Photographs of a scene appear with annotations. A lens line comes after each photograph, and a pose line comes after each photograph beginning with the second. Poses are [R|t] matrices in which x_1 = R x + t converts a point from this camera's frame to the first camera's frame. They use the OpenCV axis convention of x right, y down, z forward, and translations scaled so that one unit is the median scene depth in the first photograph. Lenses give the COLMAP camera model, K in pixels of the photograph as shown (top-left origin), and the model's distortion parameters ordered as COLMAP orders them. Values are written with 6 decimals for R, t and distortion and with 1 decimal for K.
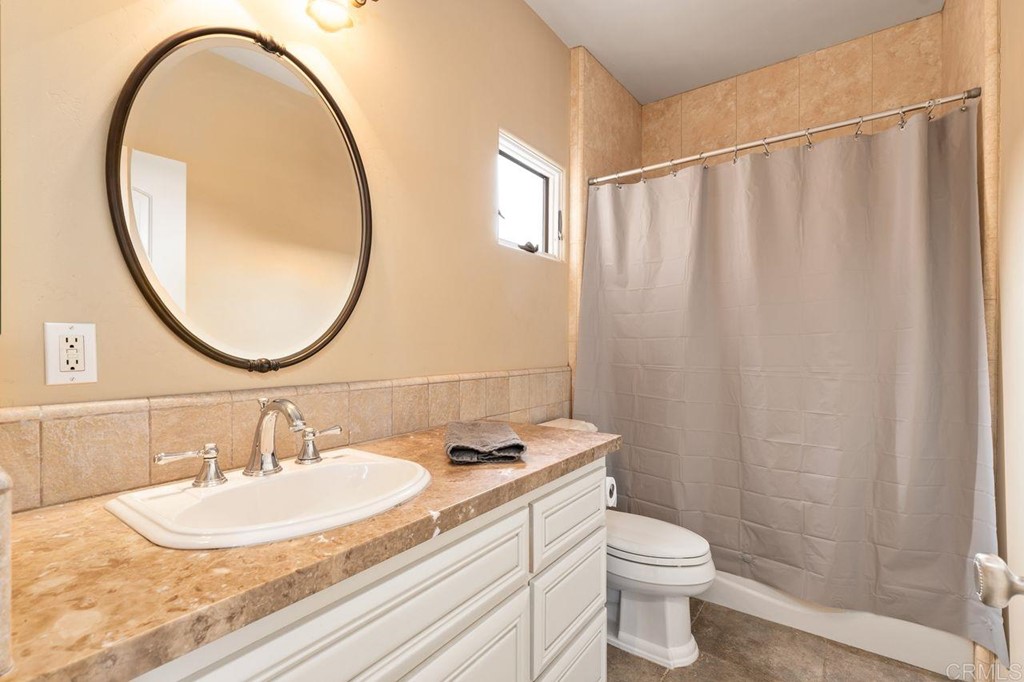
lens RADIAL K [[460.1, 0, 511.9], [0, 460.1, 342.1], [0, 0, 1]] dist [0.000096, -0.000040]
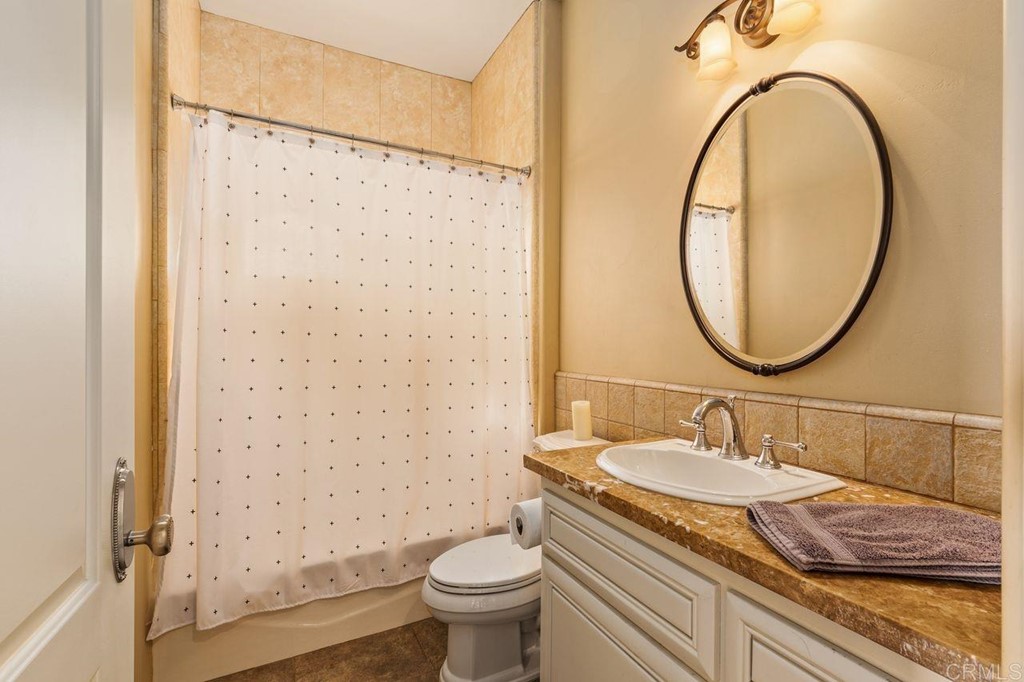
lens RADIAL K [[460.1, 0, 512.8], [0, 460.1, 344.4], [0, 0, 1]] dist [0.000096, -0.000040]
pose [[-0.468915, 0.005279, -0.883228, 0.773633], [0.008394, 0.999964, 0.001520, -0.020968], [0.883203, -0.006701, -0.468942, 1.003326]]
